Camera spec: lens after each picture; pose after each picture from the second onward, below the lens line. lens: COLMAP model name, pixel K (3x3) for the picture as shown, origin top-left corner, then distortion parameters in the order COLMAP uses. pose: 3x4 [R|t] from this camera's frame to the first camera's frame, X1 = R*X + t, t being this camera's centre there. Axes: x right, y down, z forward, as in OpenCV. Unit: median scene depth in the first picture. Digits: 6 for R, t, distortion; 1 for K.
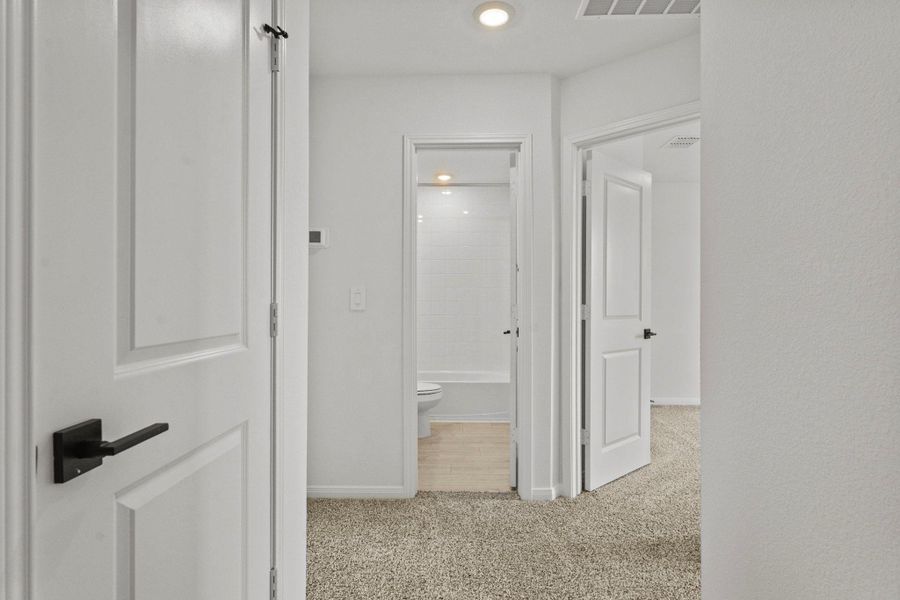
lens RADIAL K [[384.8, 0, 457.0], [0, 384.8, 305.6], [0, 0, 1]] dist [0.001081, -0.000008]
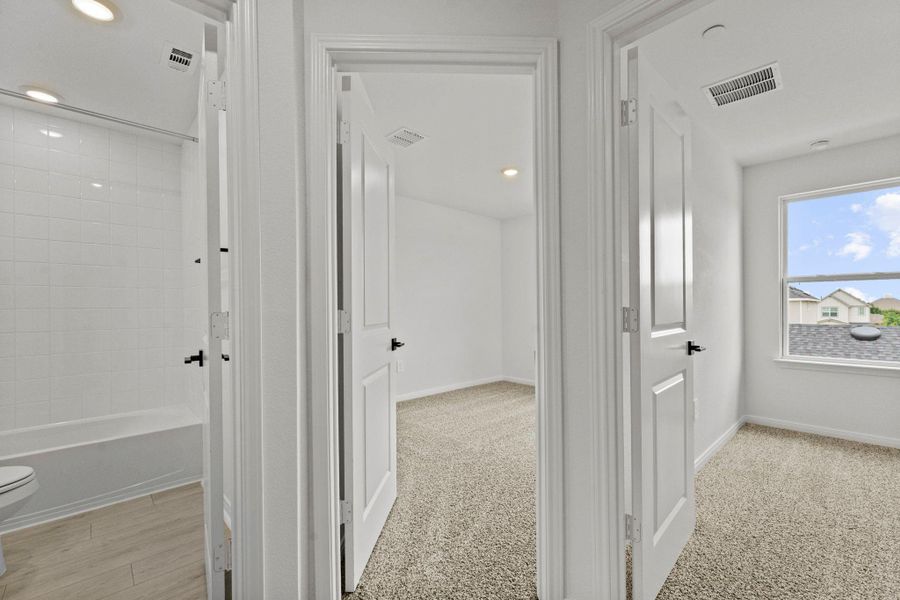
lens RADIAL K [[384.8, 0, 457.0], [0, 384.8, 305.6], [0, 0, 1]] dist [0.001081, -0.000008]
pose [[0.716531, -0.007726, 0.697512, 0.014071], [0.019076, 0.999782, -0.008522, -0.000703], [-0.697294, 0.019412, 0.716522, 0.369251]]
